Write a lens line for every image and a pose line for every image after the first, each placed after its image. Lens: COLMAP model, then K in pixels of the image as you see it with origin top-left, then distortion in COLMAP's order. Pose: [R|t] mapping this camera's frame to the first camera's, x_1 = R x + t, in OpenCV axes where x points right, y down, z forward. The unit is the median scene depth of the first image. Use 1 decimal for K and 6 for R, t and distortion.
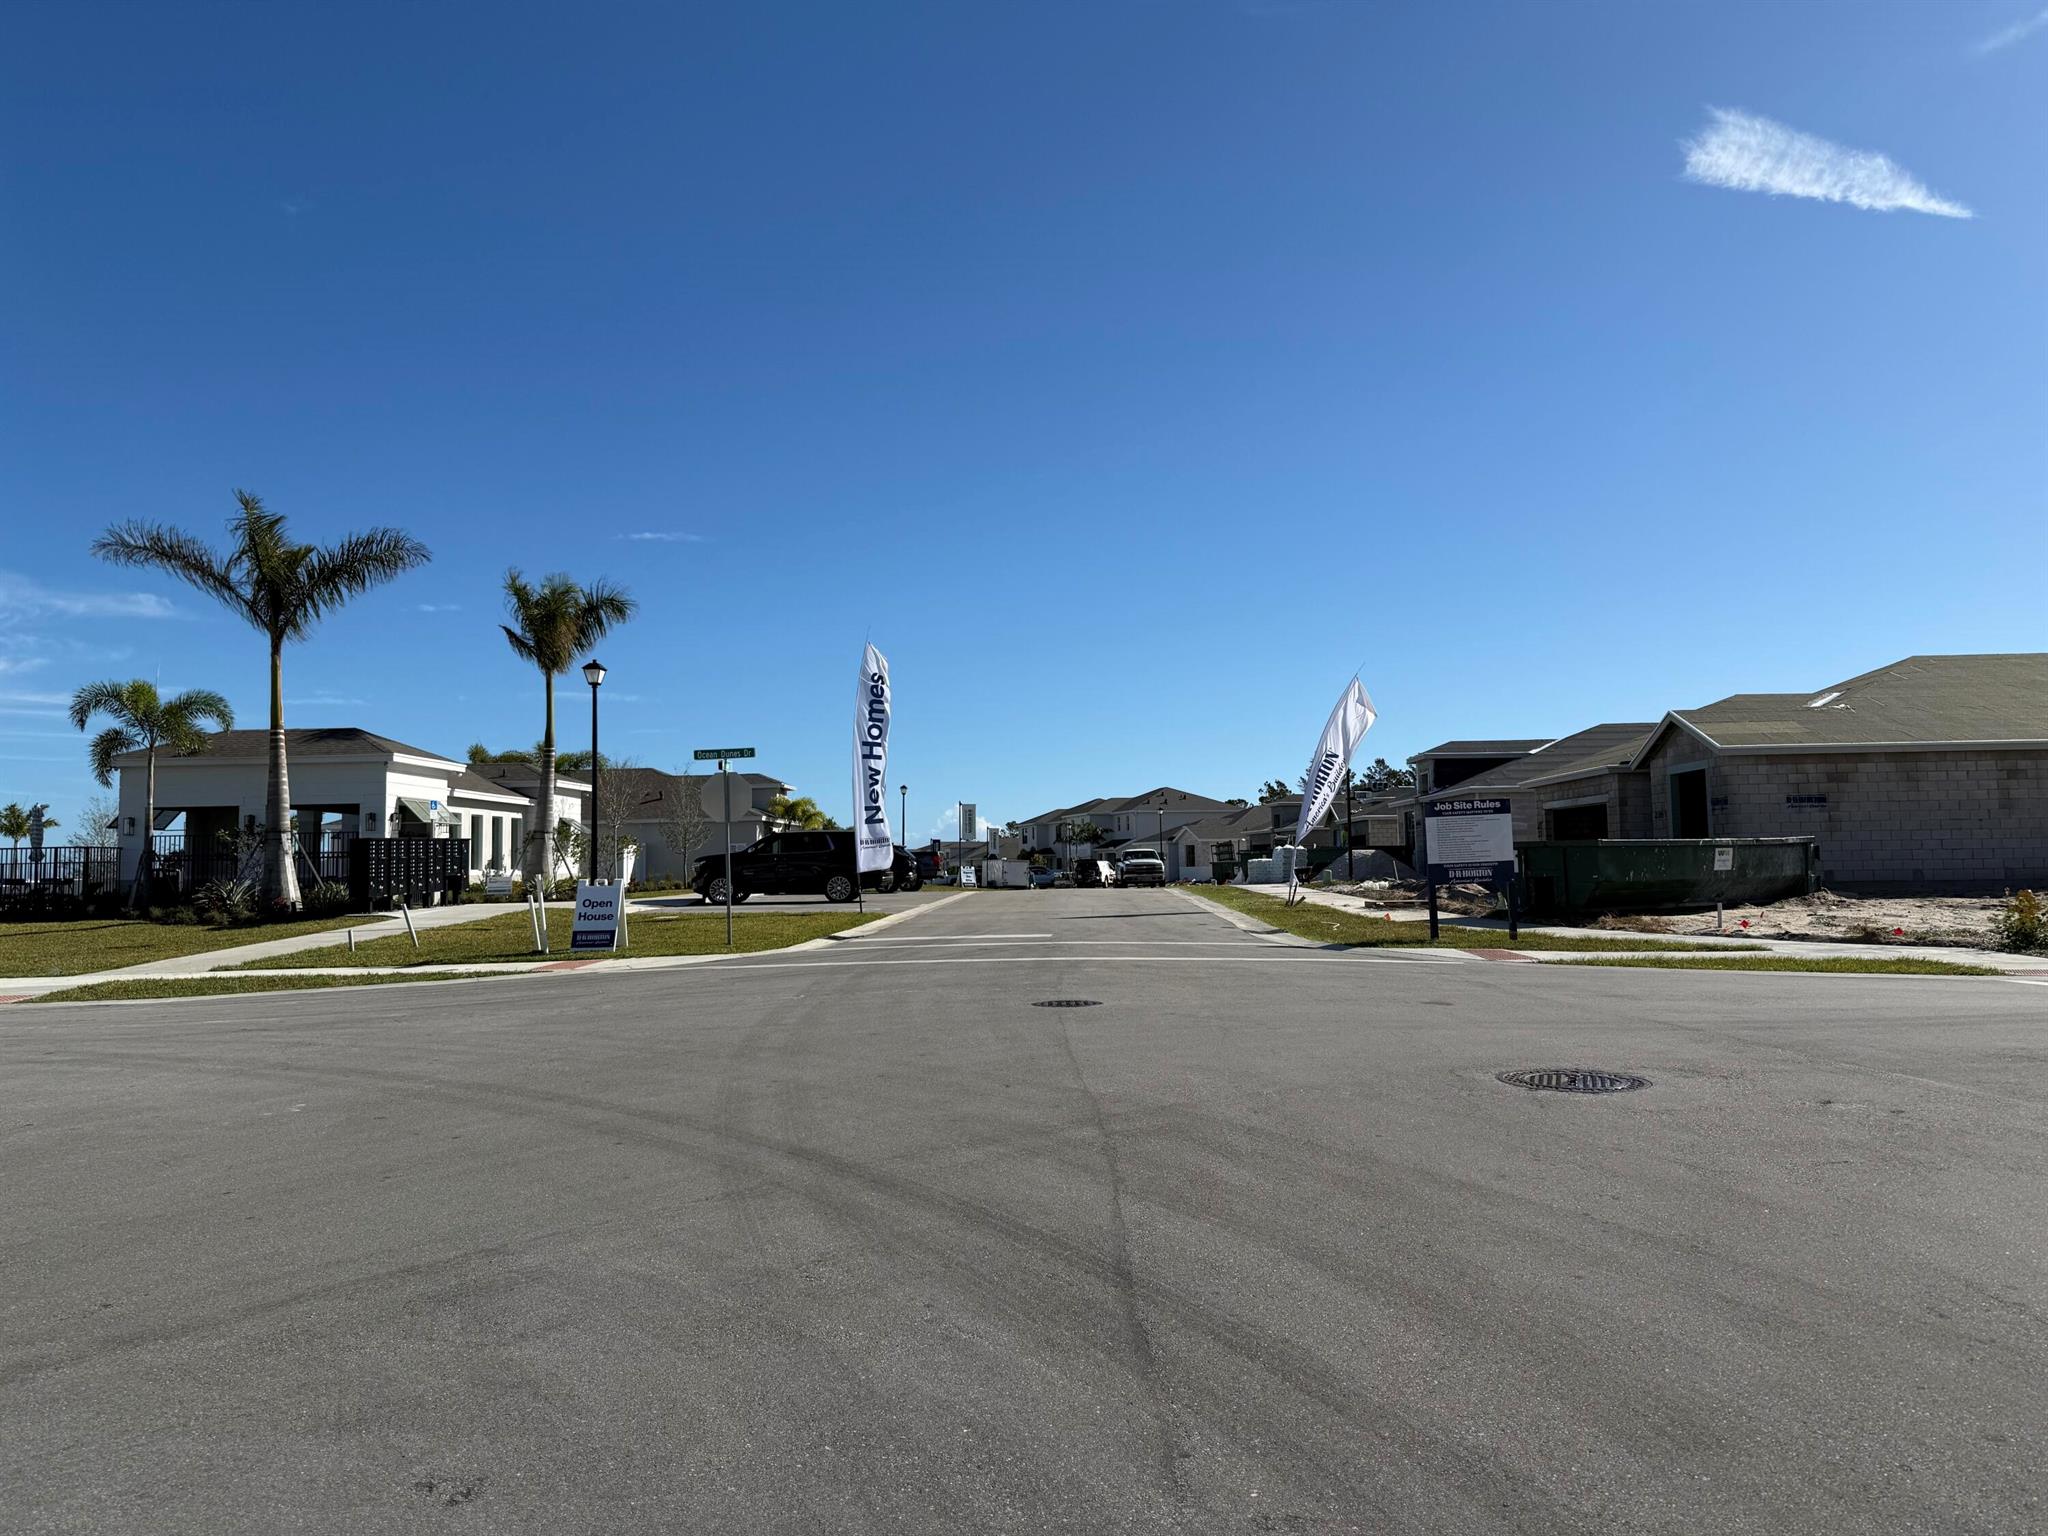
lens RADIAL K [[1510.0, 0, 1024.0], [0, 1510.0, 768.0], [0, 0, 1]] dist [0.052372, -0.030516]
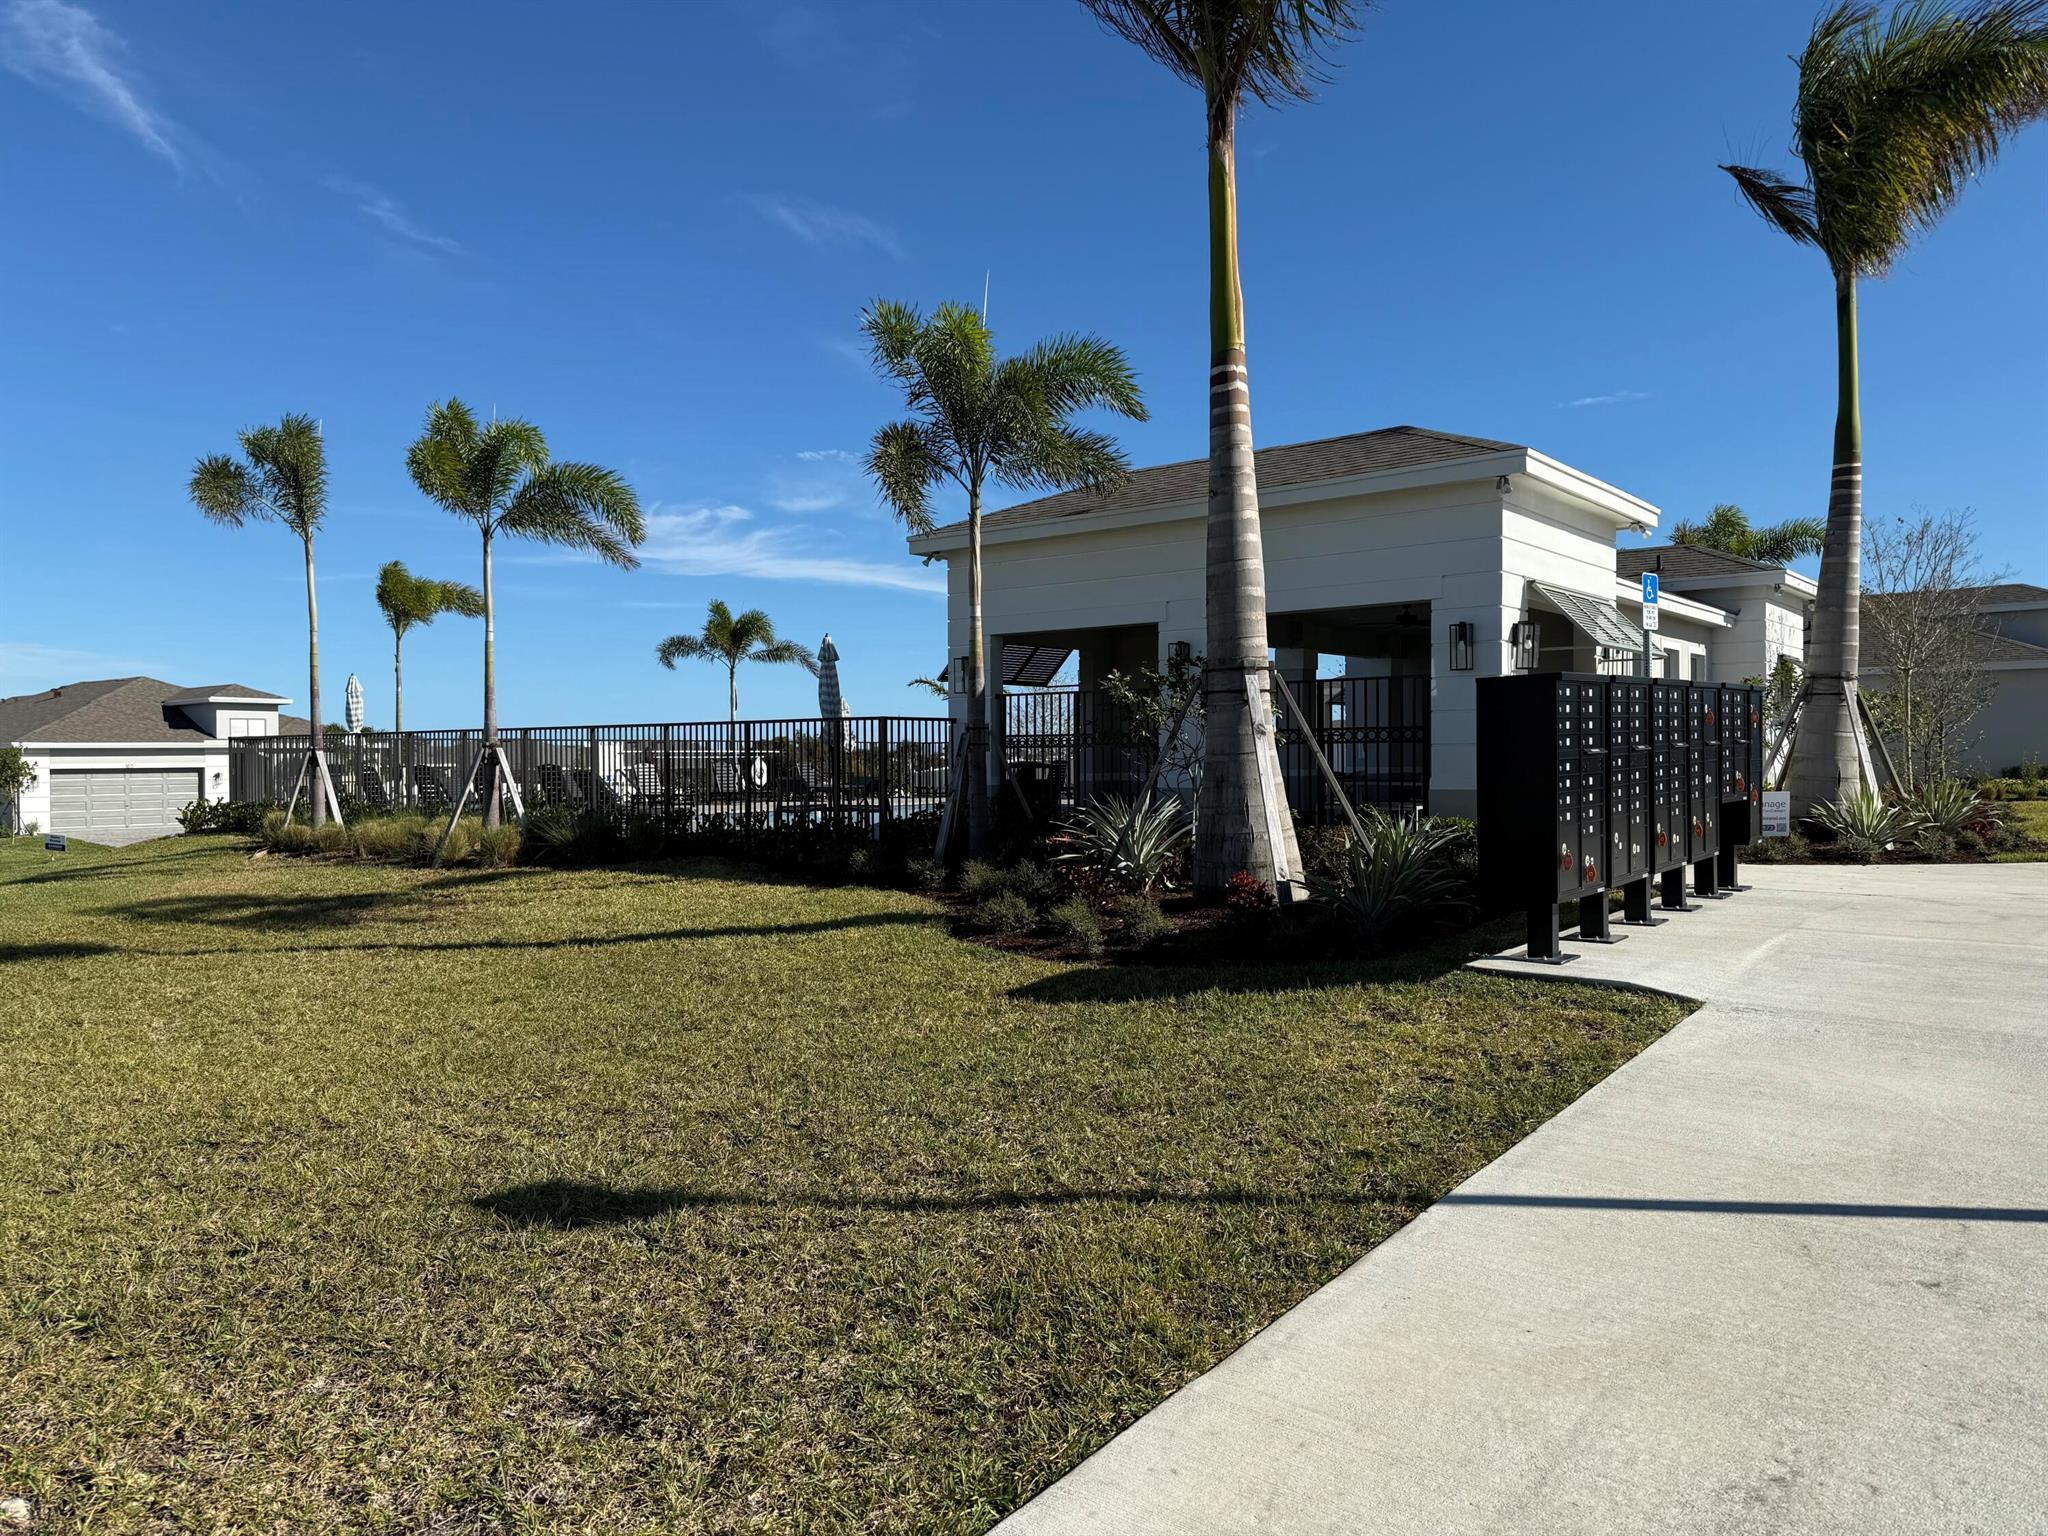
lens RADIAL K [[1453.1, 0, 974.1], [0, 1453.1, 761.2], [0, 0, 1]] dist [-0.002587, -0.050627]
pose [[0.800018, 0.012756, -0.599840, -0.334086], [0.034921, 0.997089, 0.067780, 0.037645], [0.598959, -0.075172, 0.797244, 0.690946]]
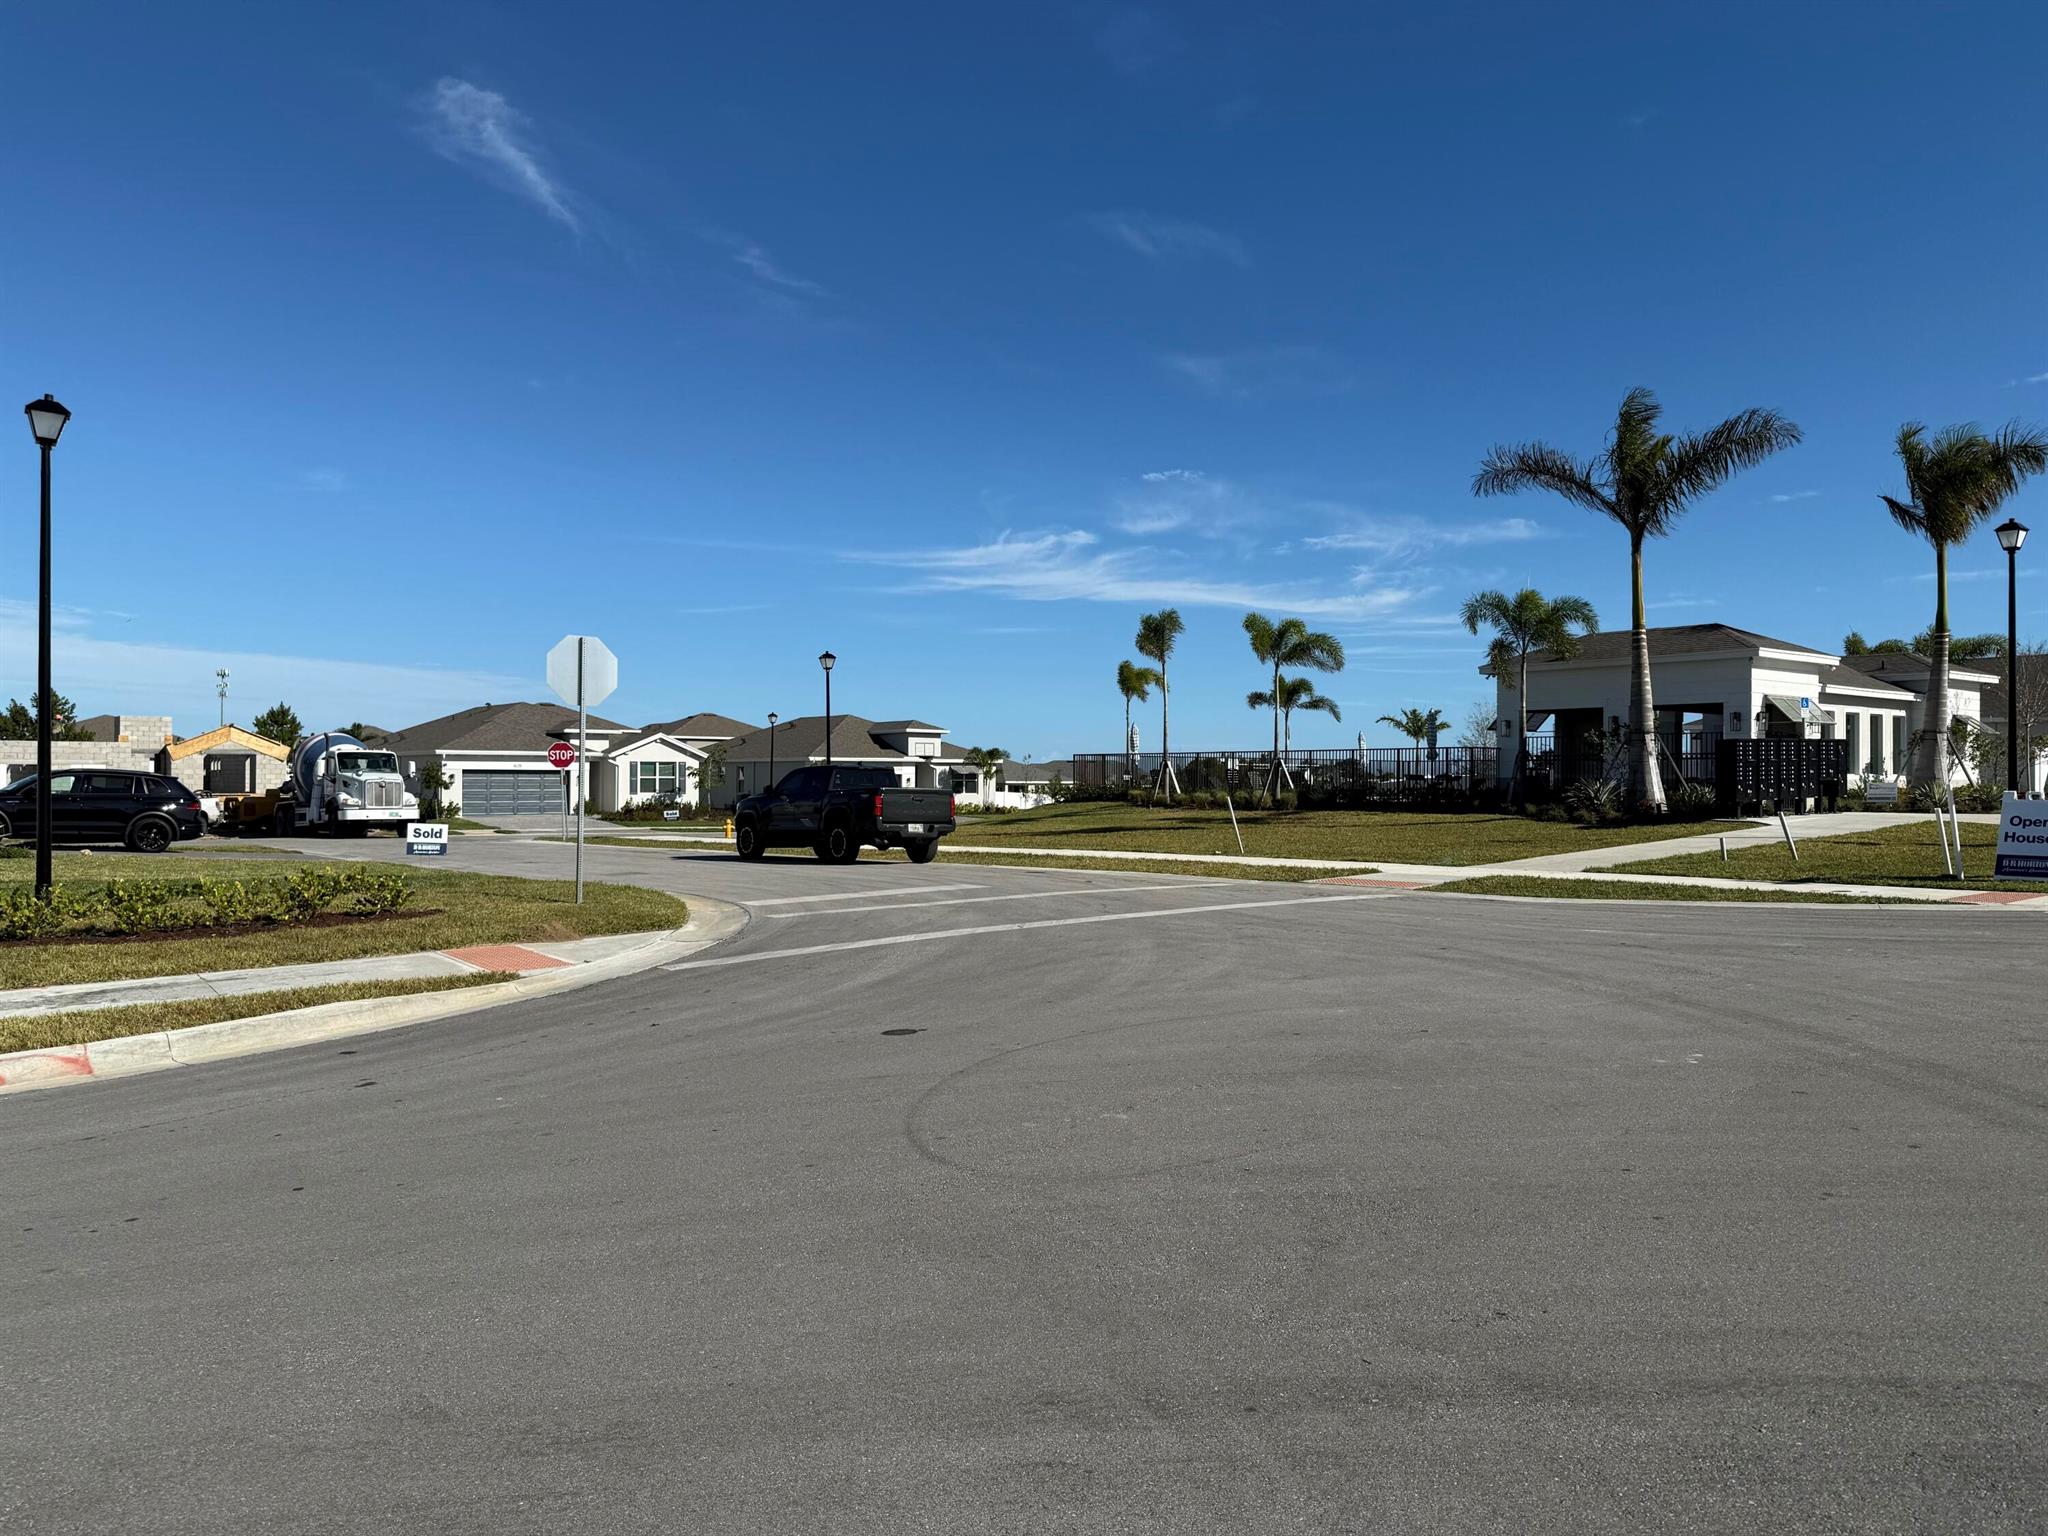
lens RADIAL K [[1473.5, 0, 936.0], [0, 1473.5, 773.3], [0, 0, 1]] dist [0.009968, -0.065510]
pose [[0.623913, 0.015352, -0.781343, -0.026265], [0.039295, 0.997926, 0.050985, 0.001321], [0.780506, -0.062513, 0.622015, 0.043840]]
